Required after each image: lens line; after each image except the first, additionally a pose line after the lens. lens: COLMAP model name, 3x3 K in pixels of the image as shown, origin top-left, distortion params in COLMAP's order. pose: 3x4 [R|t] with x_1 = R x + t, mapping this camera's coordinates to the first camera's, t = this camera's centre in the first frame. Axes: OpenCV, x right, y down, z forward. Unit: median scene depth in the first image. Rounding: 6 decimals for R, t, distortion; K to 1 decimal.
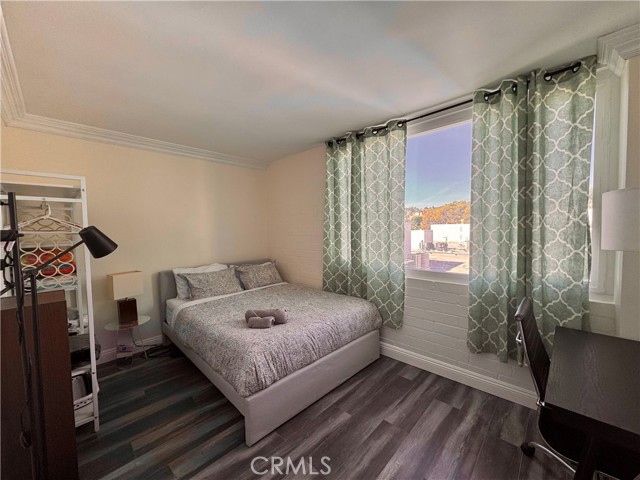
lens RADIAL K [[254.7, 0, 318.3], [0, 254.7, 239.3], [0, 0, 1]] dist [-0.002003, -0.000390]
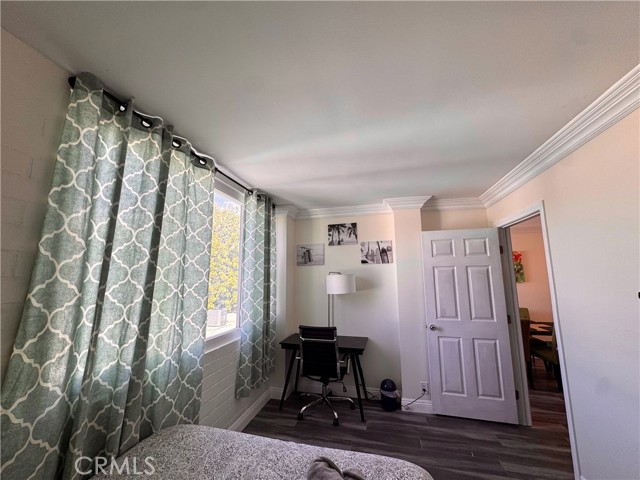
lens RADIAL K [[254.7, 0, 320.1], [0, 254.7, 238.5], [0, 0, 1]] dist [-0.002003, -0.000390]
pose [[-0.527282, 0.157906, 0.834889, -0.614082], [0.047589, 0.986526, -0.156530, -0.071627], [-0.848357, -0.042804, -0.527692, 1.257995]]
